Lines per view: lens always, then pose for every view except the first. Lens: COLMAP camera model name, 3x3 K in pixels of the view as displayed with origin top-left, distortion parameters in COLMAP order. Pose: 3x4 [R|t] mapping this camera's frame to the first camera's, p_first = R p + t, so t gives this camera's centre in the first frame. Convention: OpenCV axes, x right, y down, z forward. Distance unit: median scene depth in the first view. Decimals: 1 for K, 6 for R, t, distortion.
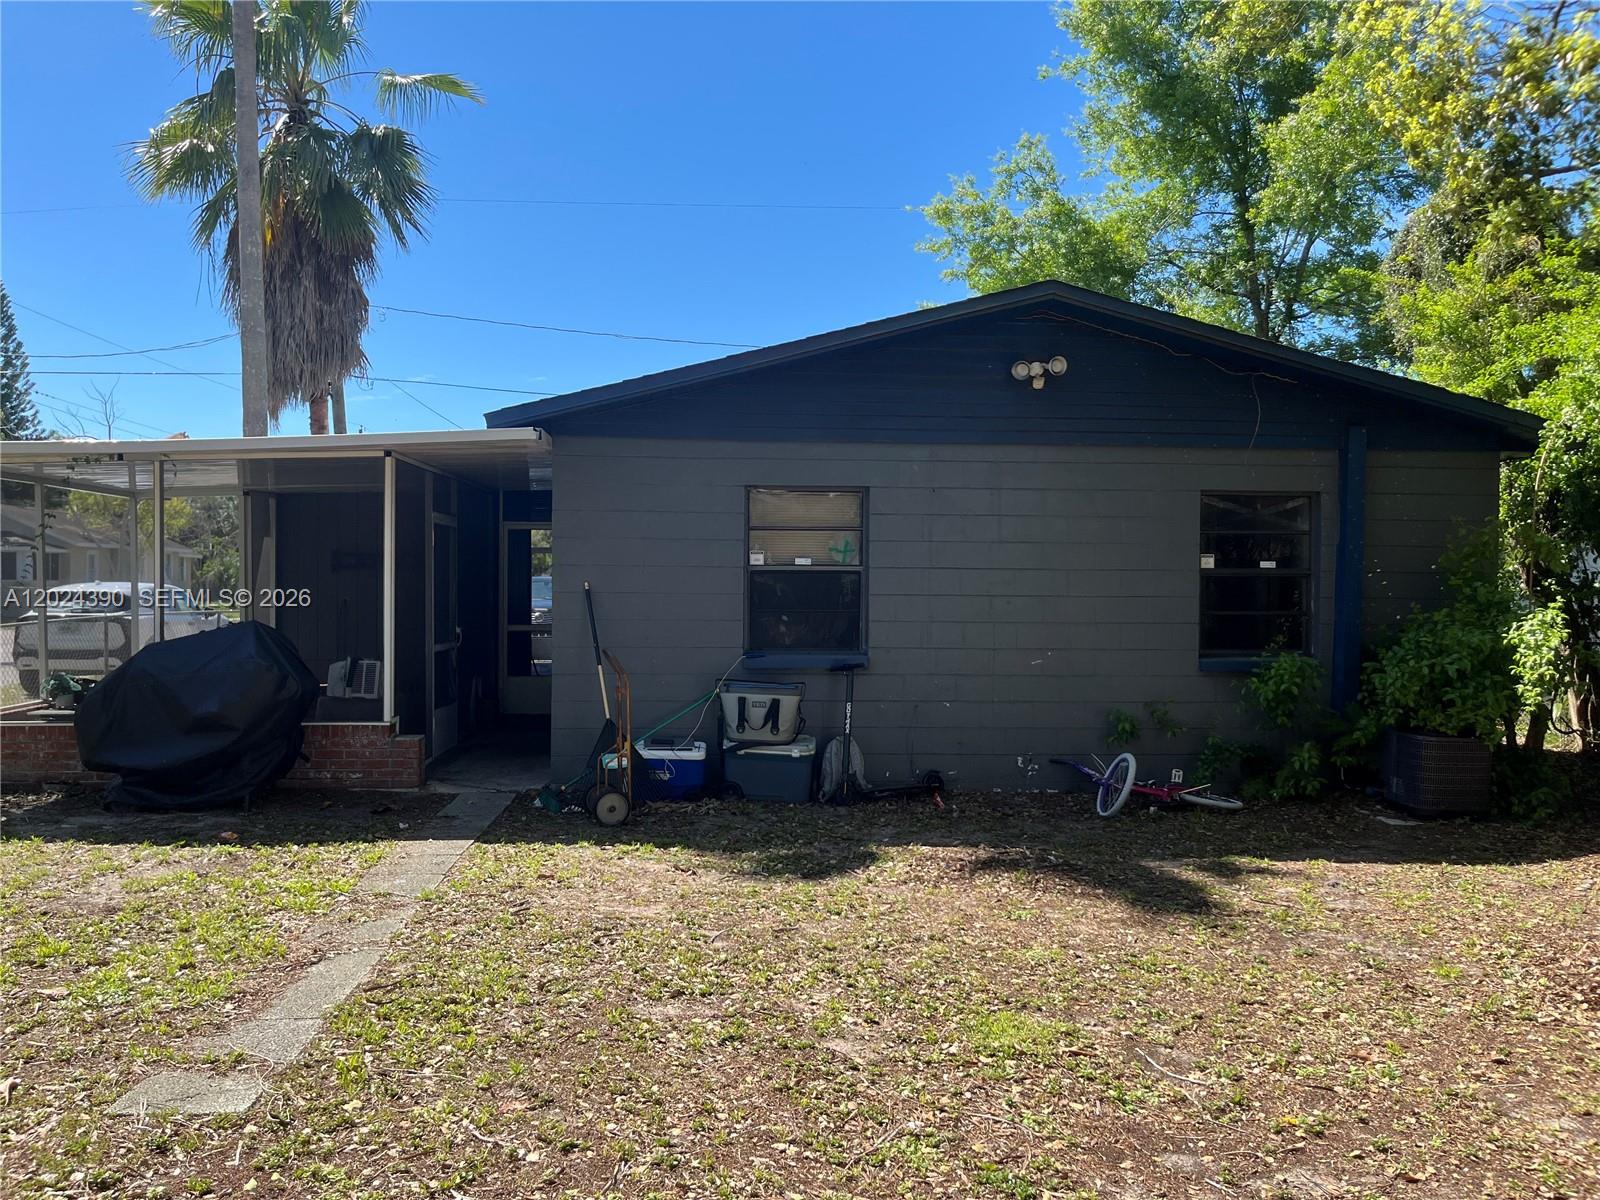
lens RADIAL K [[1219.1, 0, 799.1], [0, 1219.1, 607.9], [0, 0, 1]] dist [0.011162, 0.001725]
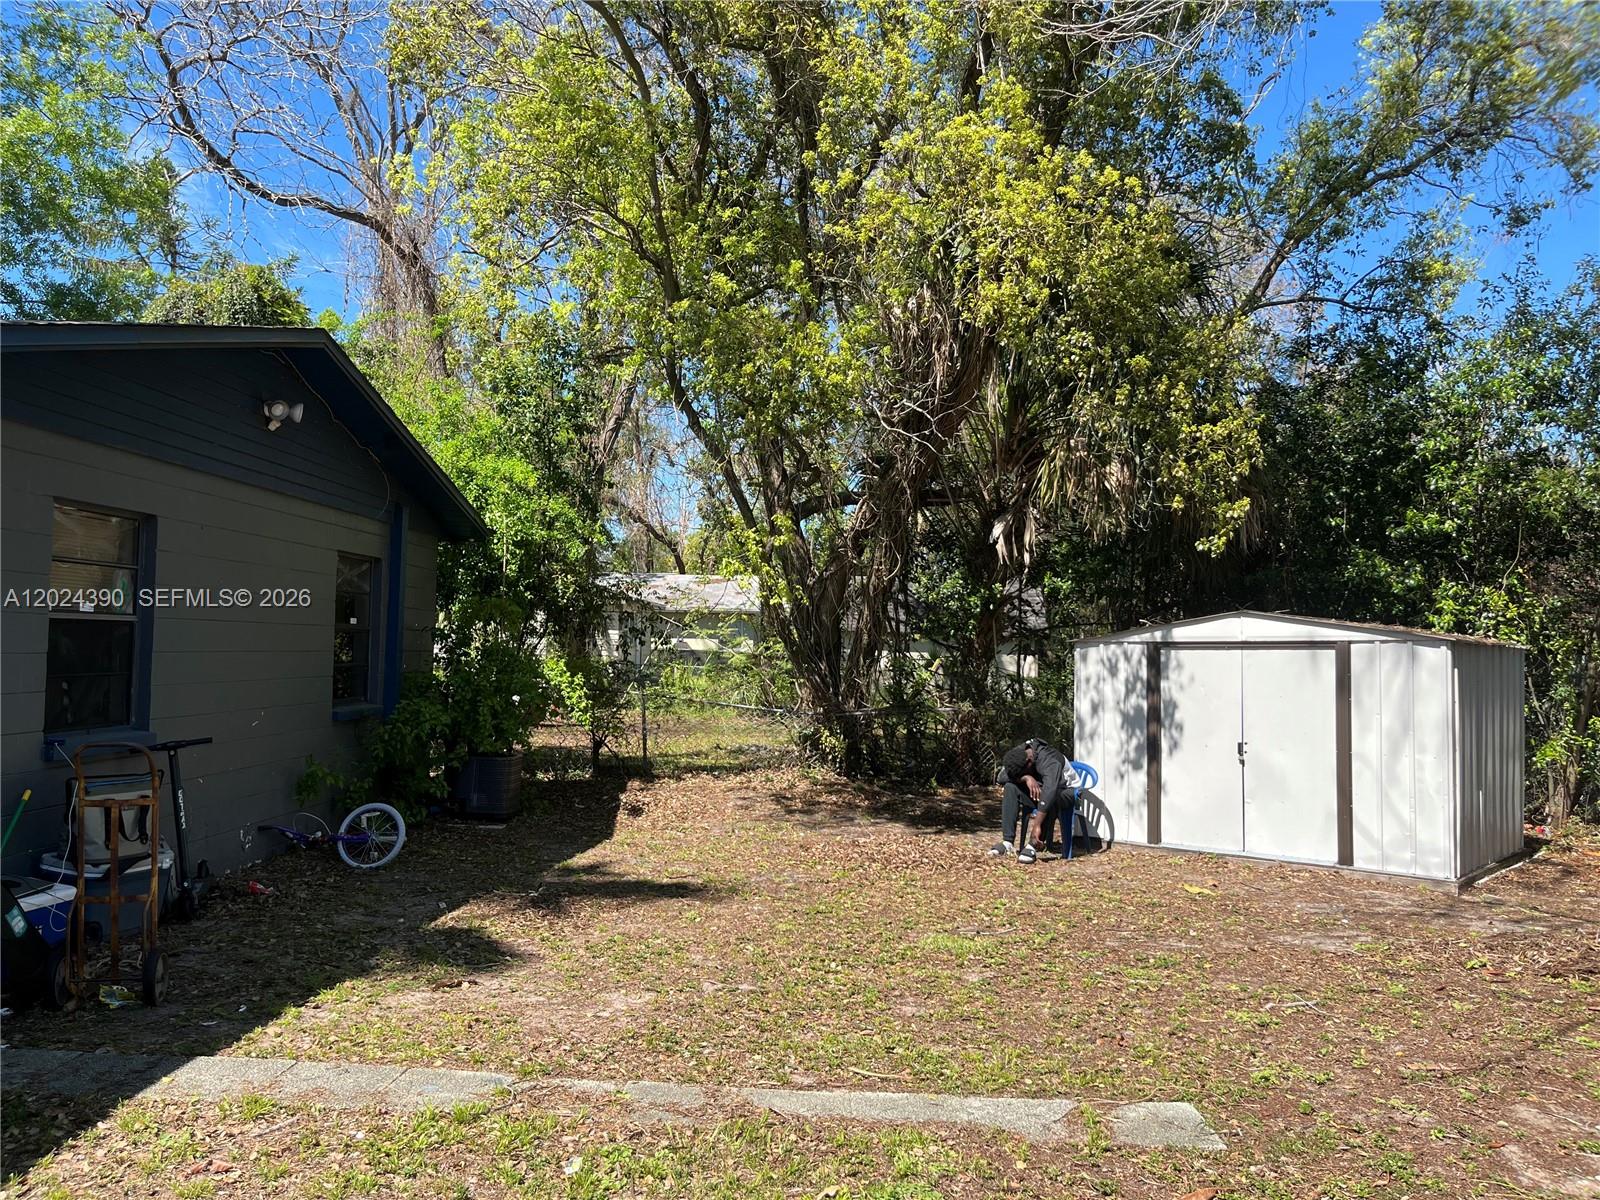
lens RADIAL K [[1219.1, 0, 799.3], [0, 1219.1, 595.9], [0, 0, 1]] dist [0.011162, 0.001725]
pose [[0.101069, 0.037181, 0.994184, -0.690630], [-0.016880, 0.999222, -0.035653, -0.025297], [-0.994736, -0.013178, 0.101618, 0.495382]]
